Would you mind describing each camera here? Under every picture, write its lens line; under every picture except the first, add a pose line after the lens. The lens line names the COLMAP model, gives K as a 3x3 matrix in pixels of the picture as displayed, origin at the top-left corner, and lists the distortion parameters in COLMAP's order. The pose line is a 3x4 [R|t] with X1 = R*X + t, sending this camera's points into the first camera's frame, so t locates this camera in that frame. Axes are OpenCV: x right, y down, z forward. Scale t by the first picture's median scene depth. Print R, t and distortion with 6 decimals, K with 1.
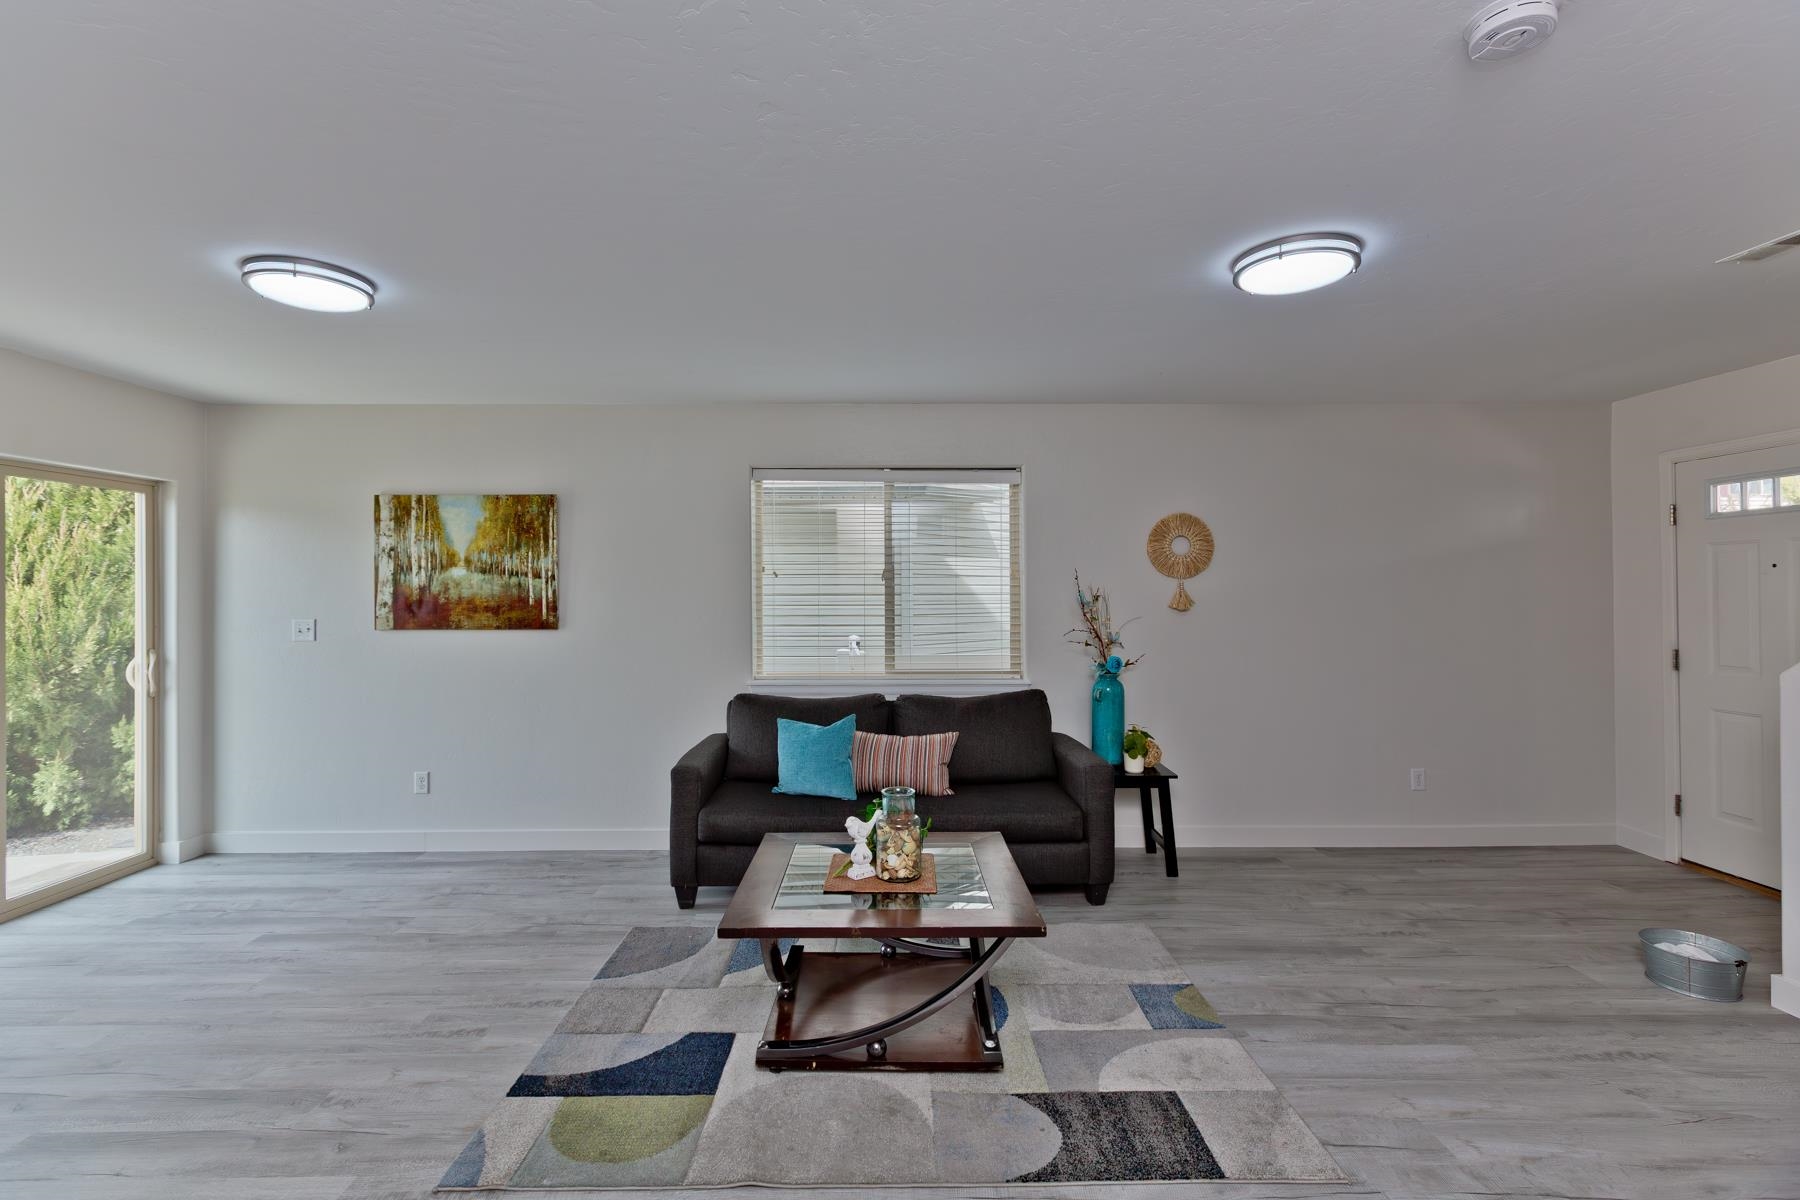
lens RADIAL K [[811.1, 0, 887.6], [0, 811.1, 588.1], [0, 0, 1]] dist [0.000288, -0.000390]
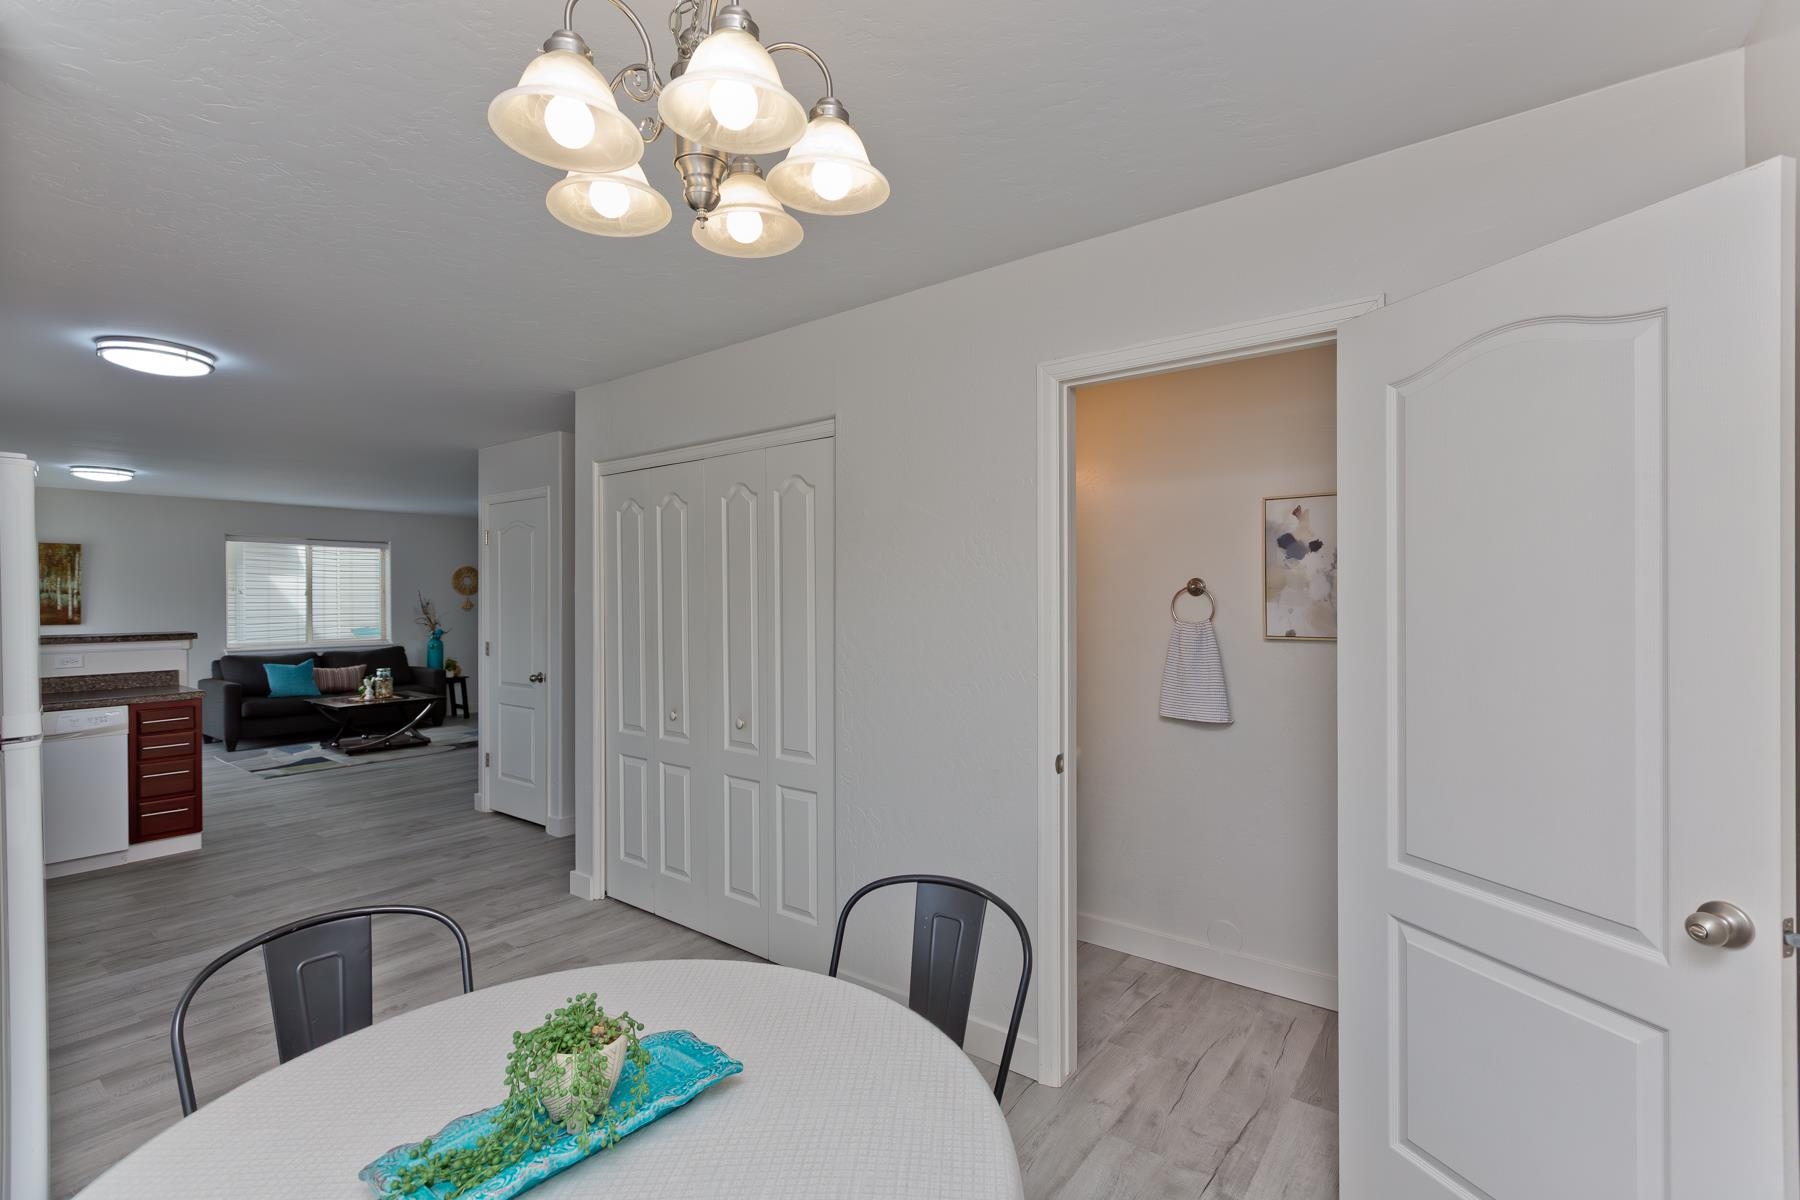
lens RADIAL K [[809.8, 0, 915.3], [0, 809.8, 594.5], [0, 0, 1]] dist [0.000448, -0.000425]
pose [[0.606245, 0.003708, 0.795270, -0.698329], [-0.004040, 0.999991, -0.001583, -0.015357], [-0.795268, -0.002253, 0.606254, -1.403944]]
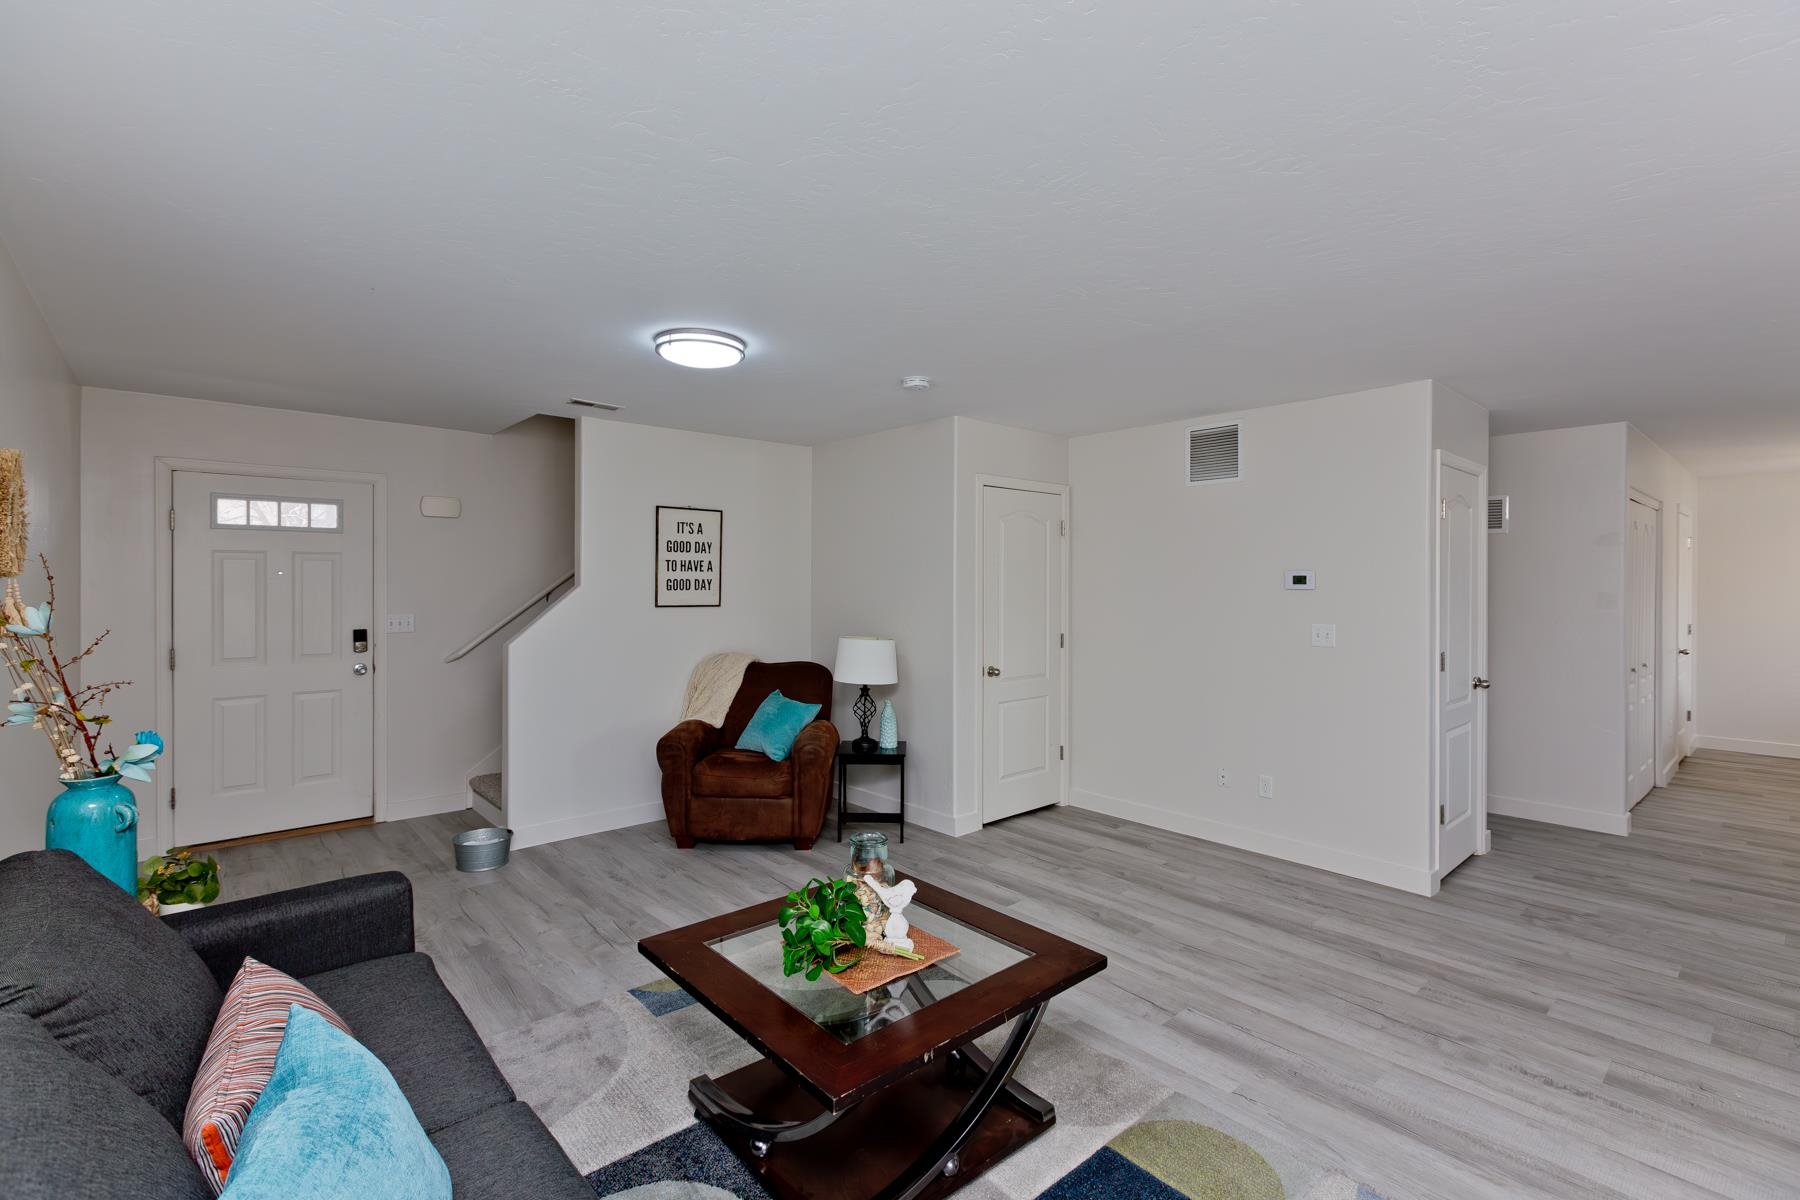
lens RADIAL K [[811.1, 0, 887.6], [0, 811.1, 588.1], [0, 0, 1]] dist [0.000288, -0.000390]
pose [[-0.649836, -0.004821, 0.760059, -0.389821], [-0.005679, 0.999983, 0.001487, -0.009150], [-0.760053, -0.003350, -0.649853, 0.924636]]
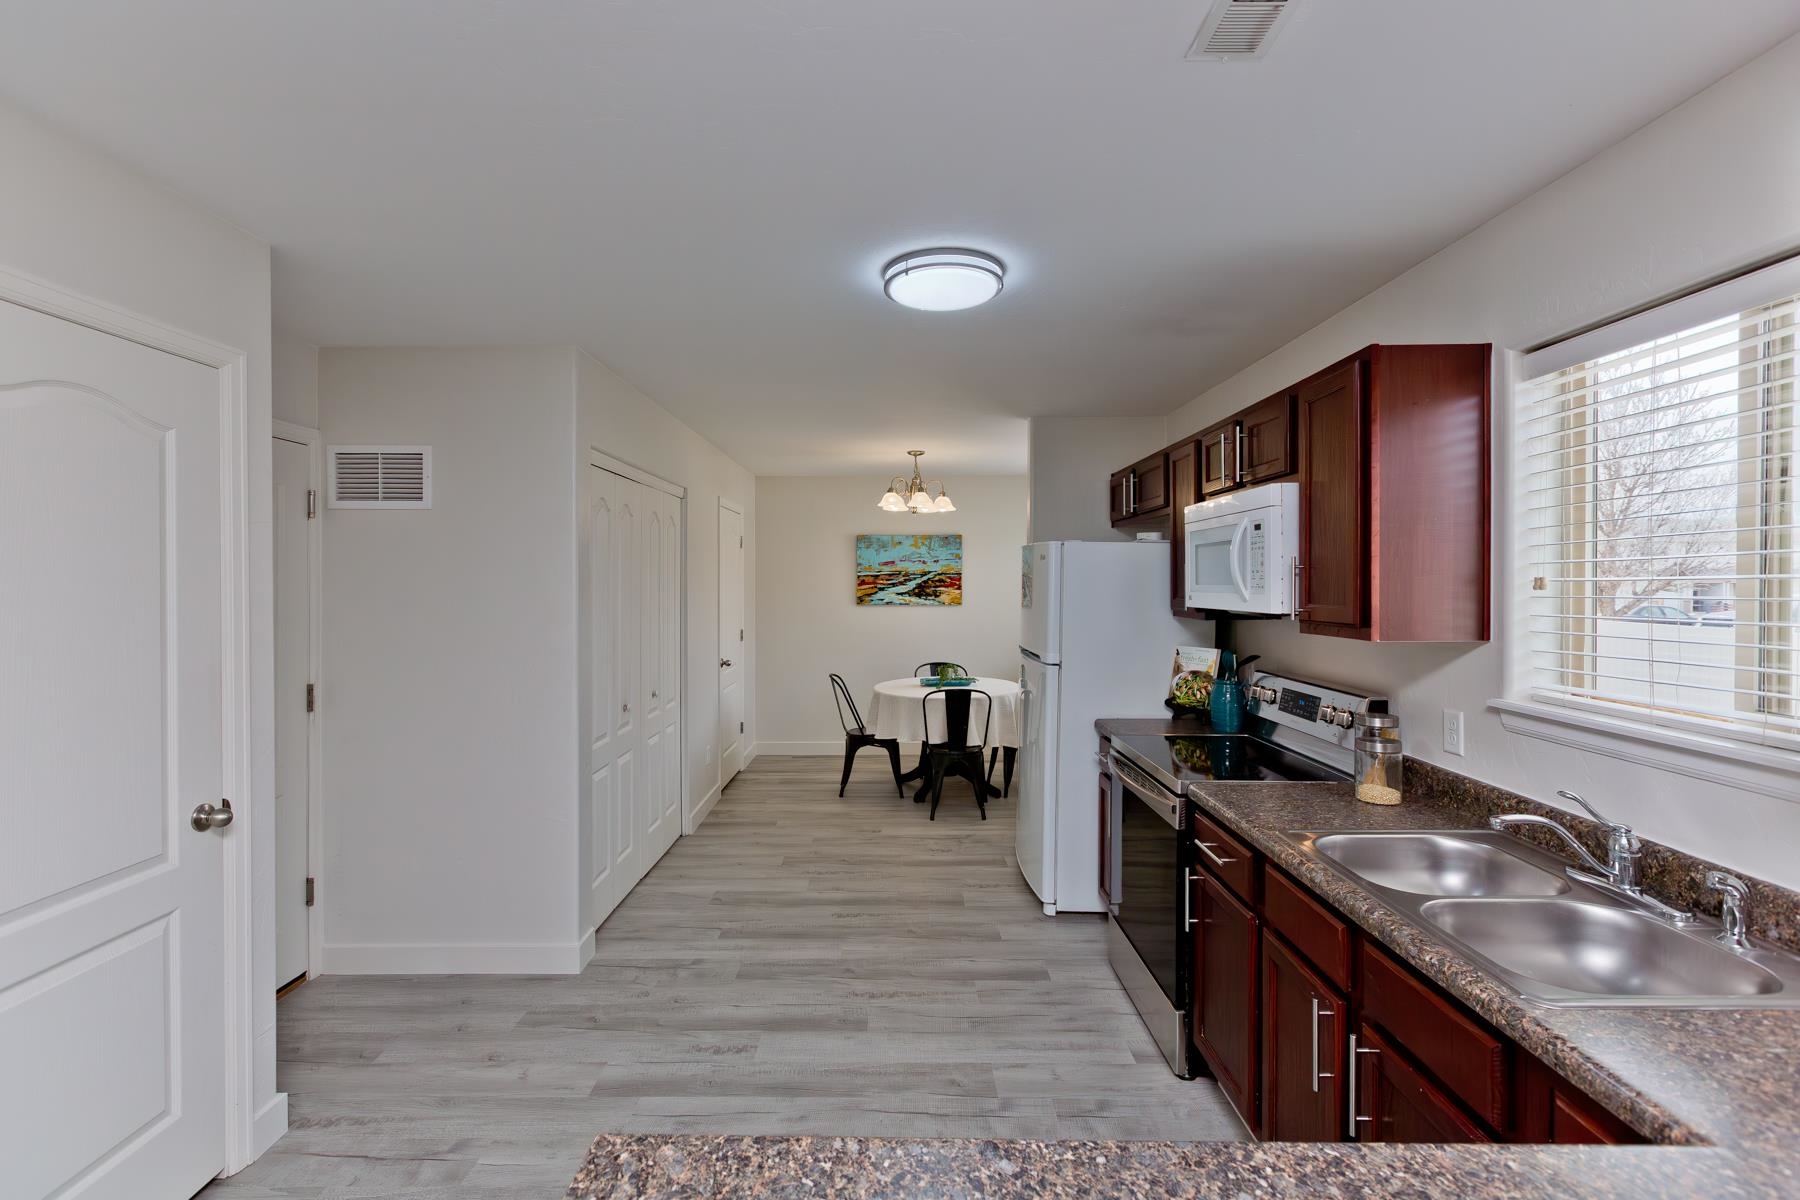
lens RADIAL K [[785.2, 0, 894.1], [0, 785.2, 587.2], [0, 0, 1]] dist [-0.000566, -0.000027]
pose [[-0.999899, 0.001112, 0.014148, -0.497227], [0.001167, 0.999992, 0.003865, -0.026018], [-0.014144, 0.003881, -0.999892, 0.161395]]
